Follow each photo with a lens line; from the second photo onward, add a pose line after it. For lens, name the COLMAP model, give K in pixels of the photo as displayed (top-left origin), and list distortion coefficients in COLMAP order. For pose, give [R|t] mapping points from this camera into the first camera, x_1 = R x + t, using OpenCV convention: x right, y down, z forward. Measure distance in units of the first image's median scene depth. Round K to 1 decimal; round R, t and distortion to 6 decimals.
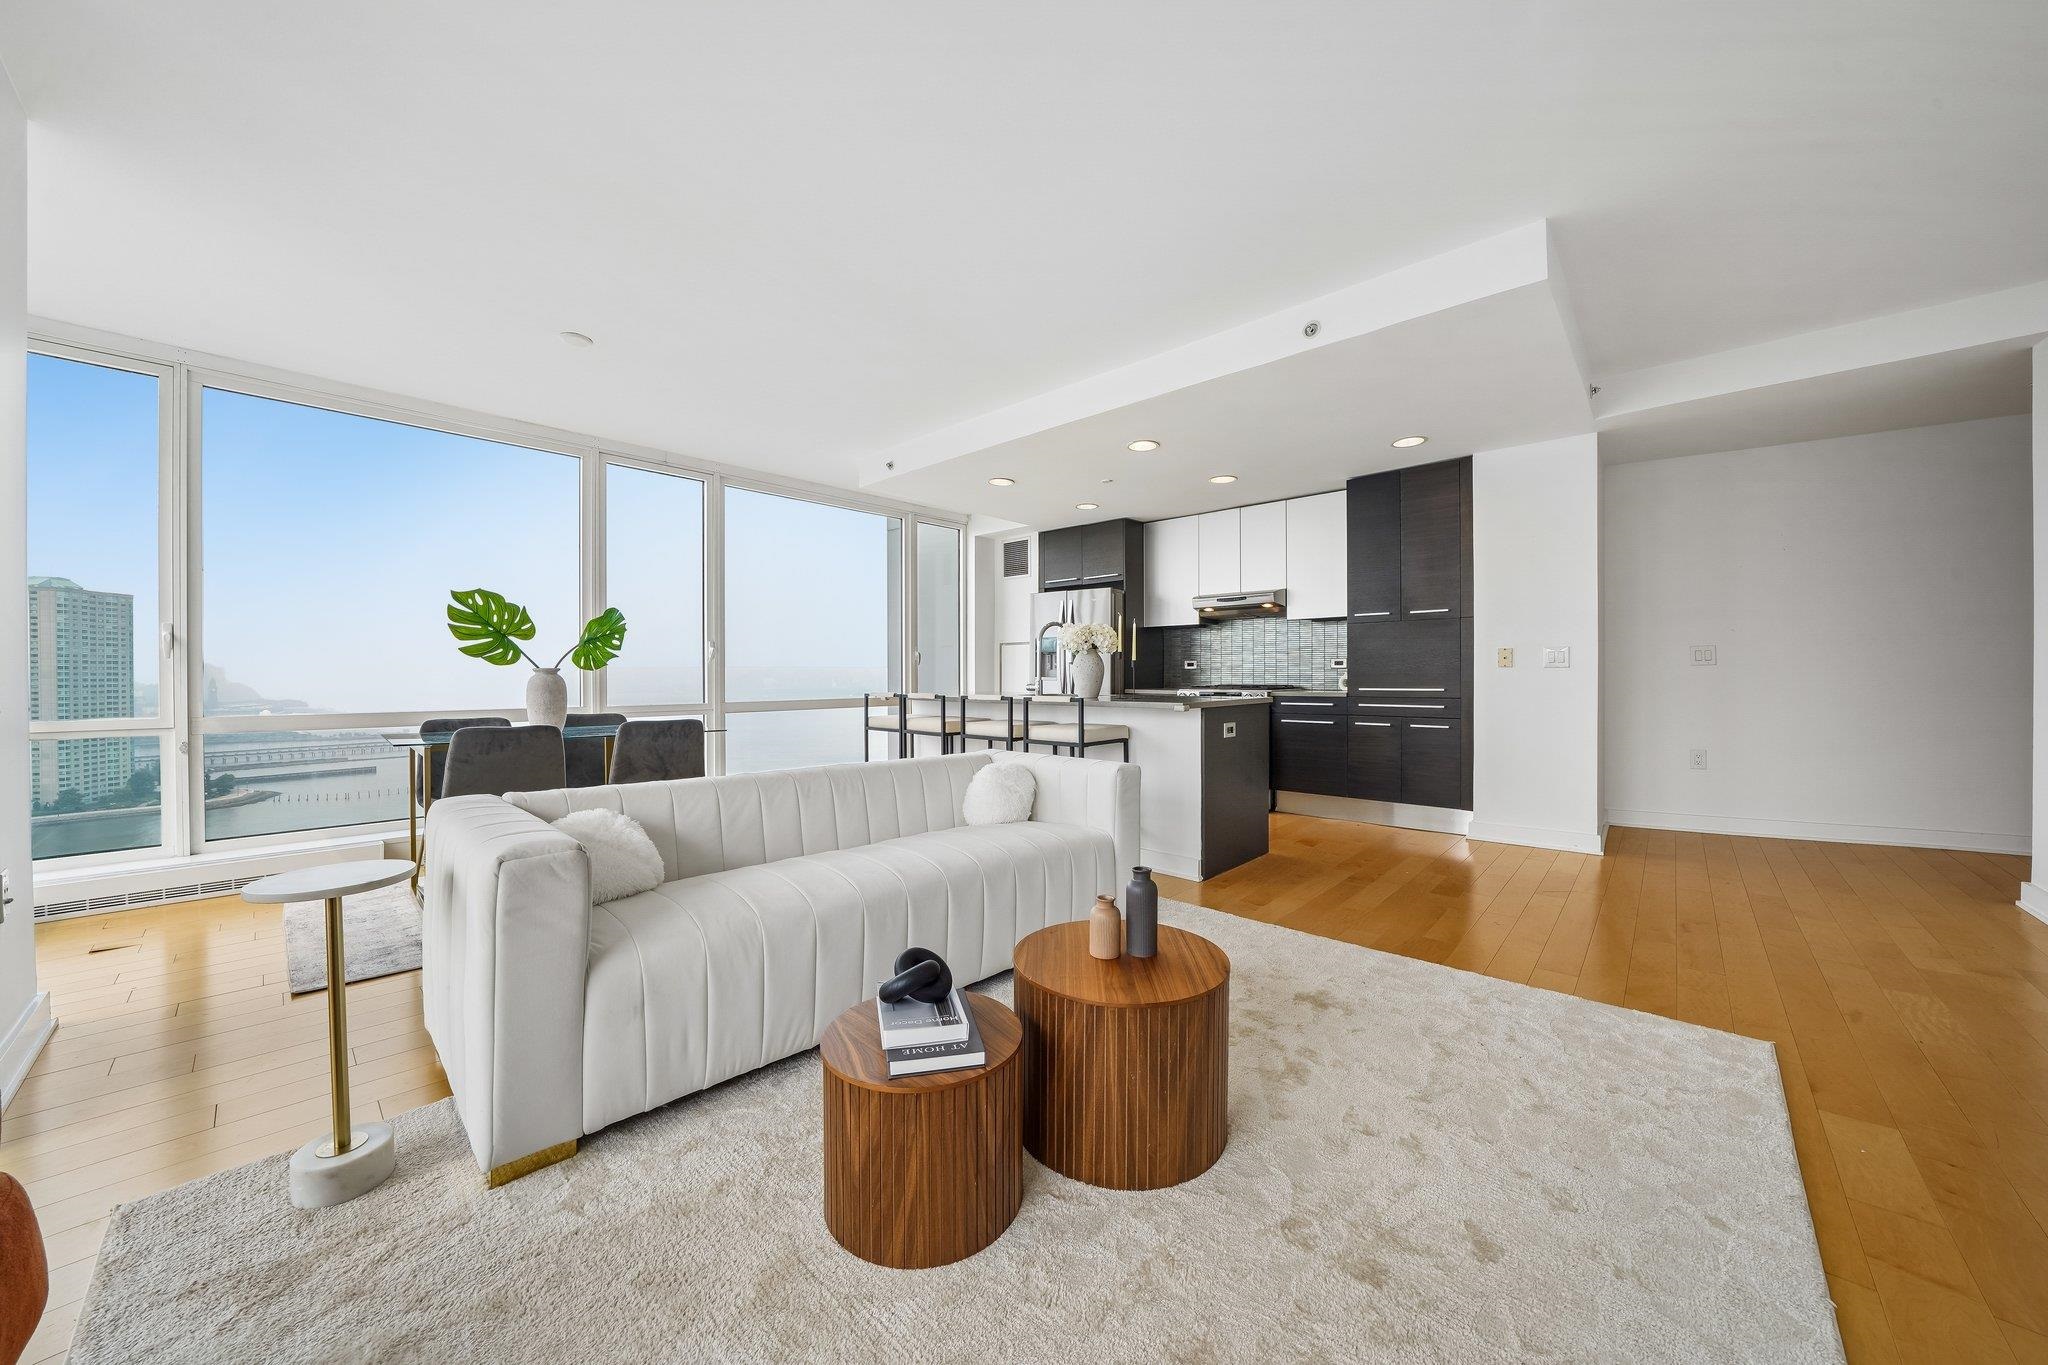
lens RADIAL K [[723.1, 0, 1019.5], [0, 723.1, 674.2], [0, 0, 1]] dist [-0.025149, 0.003466]
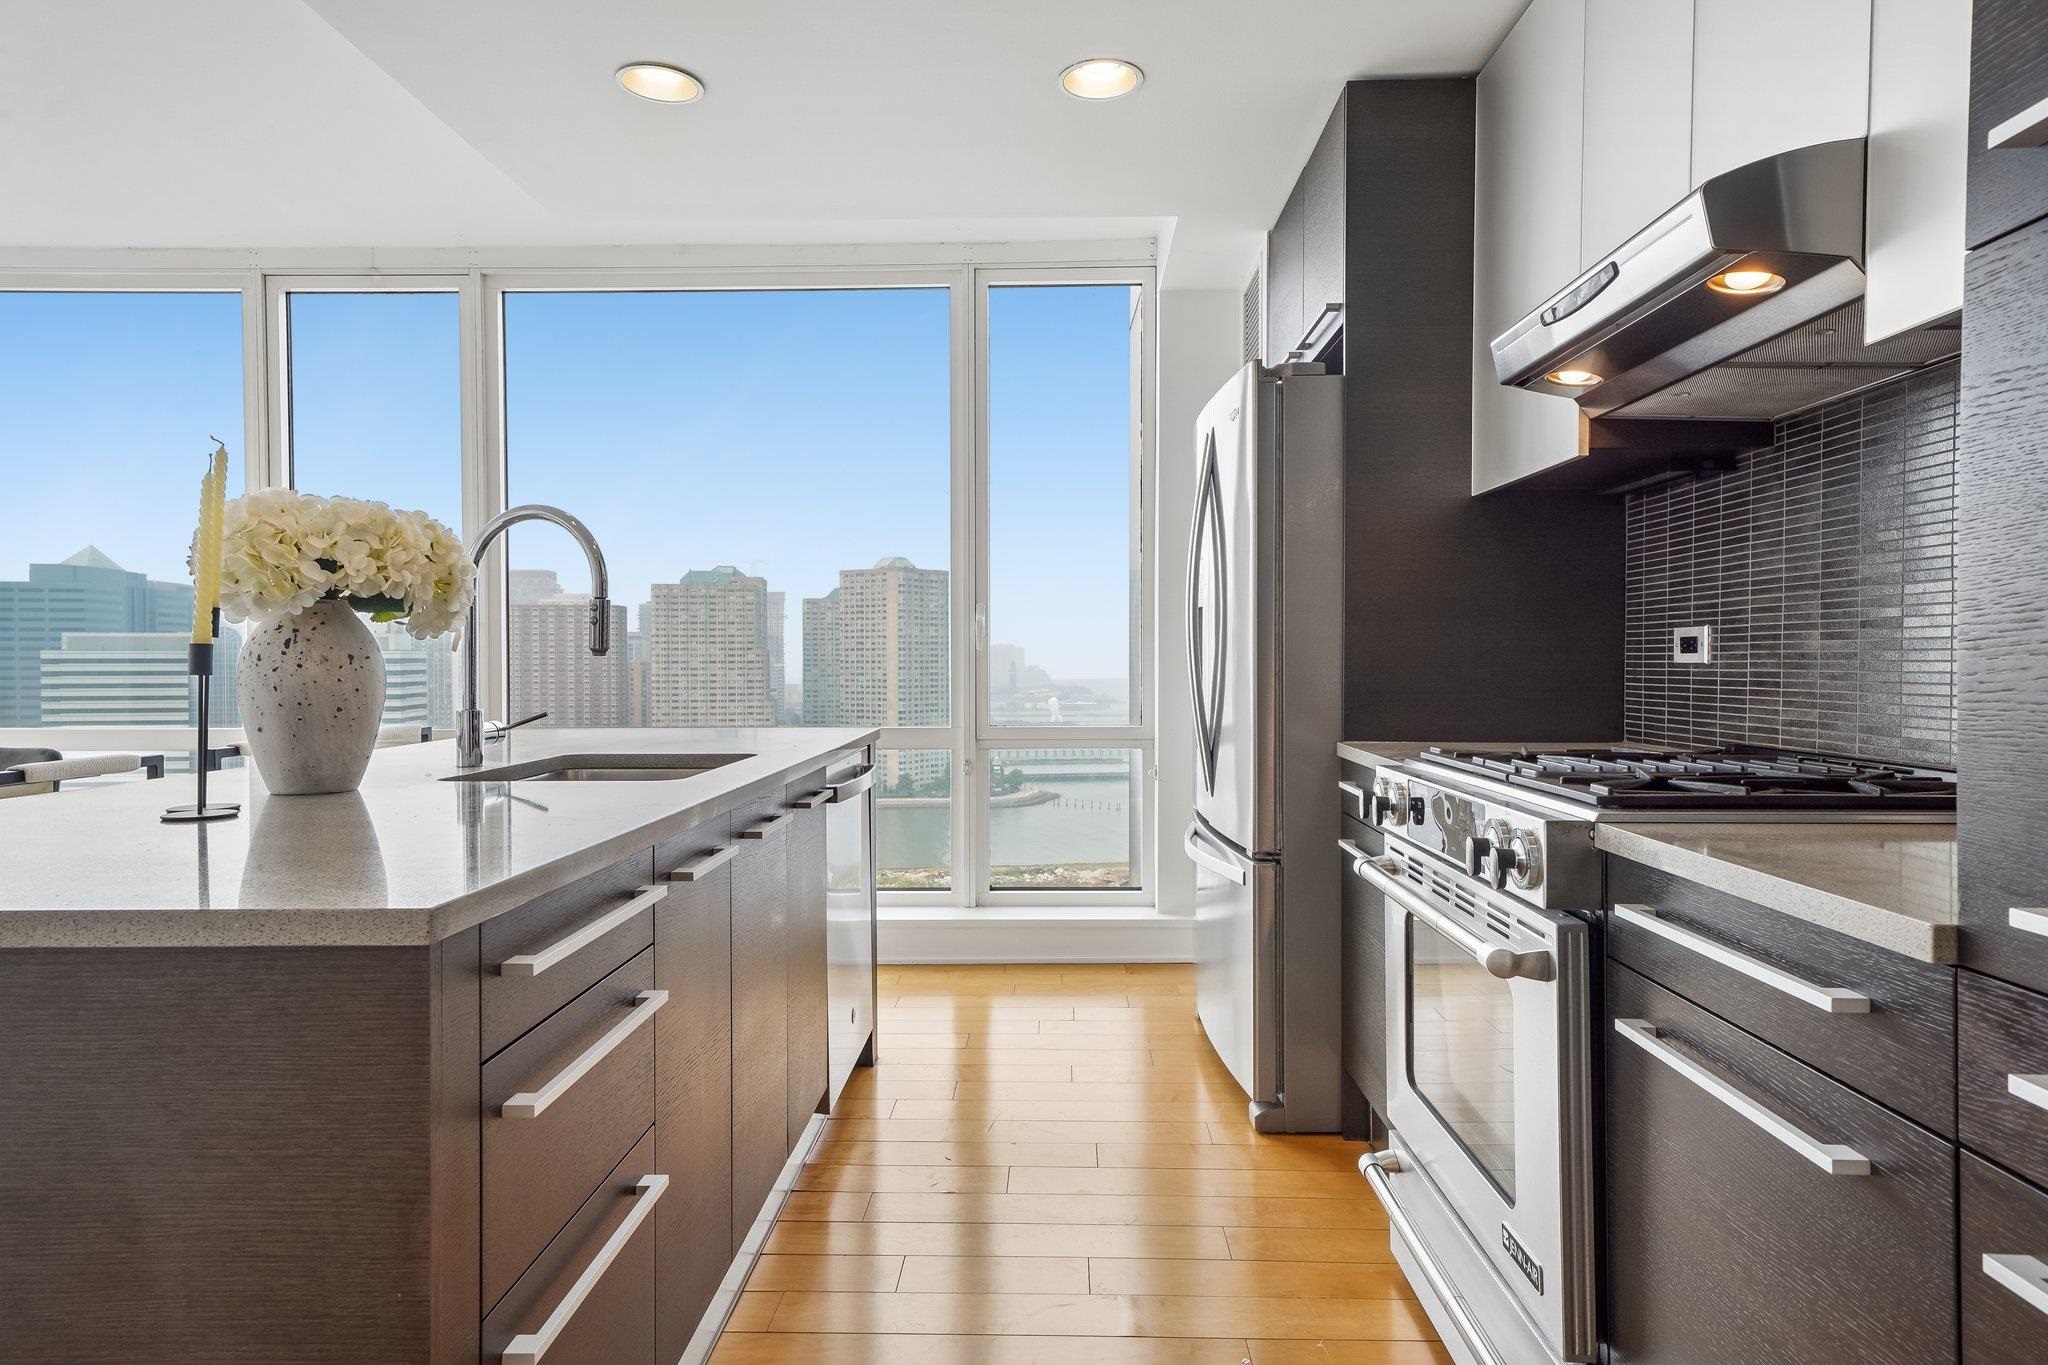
lens RADIAL K [[1199.6, 0, 1023.4], [0, 1199.6, 680.5], [0, 0, 1]] dist [0.026542, 0.003890]
pose [[0.661100, 0.015873, -0.750130, 0.463776], [-0.000488, 0.999785, 0.020726, -0.012139], [0.750298, -0.013336, 0.660965, 0.729029]]
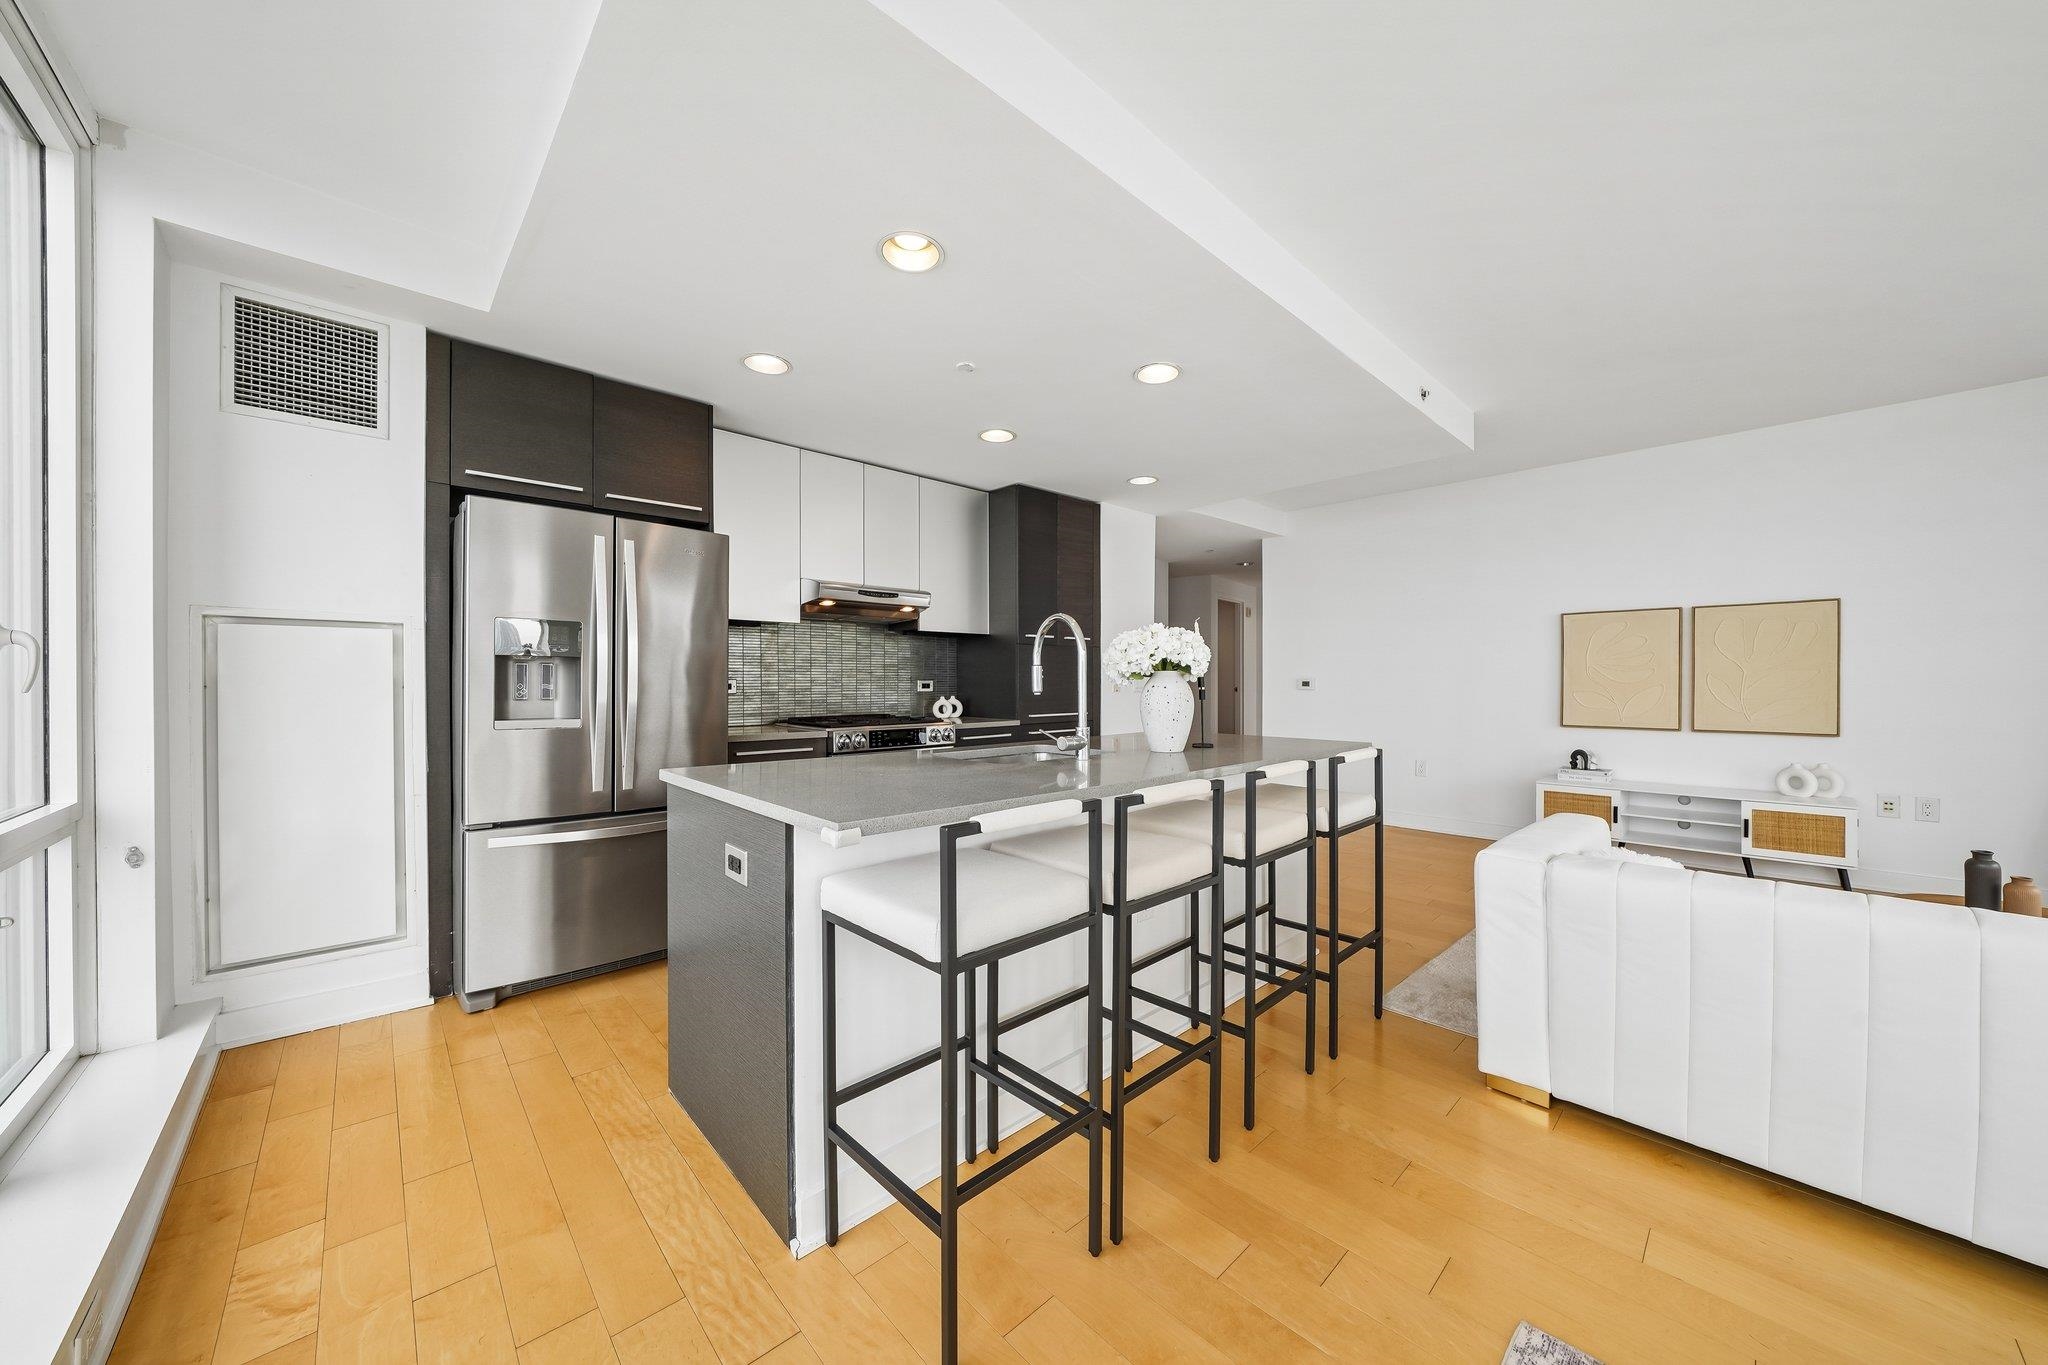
lens RADIAL K [[723.1, 0, 1043.8], [0, 723.1, 684.8], [0, 0, 1]] dist [-0.025149, 0.003466]
pose [[0.053352, -0.001463, 0.998575, -0.415219], [0.000061, 0.999999, 0.001462, -0.018966], [-0.998576, -0.000017, 0.053352, 0.860198]]
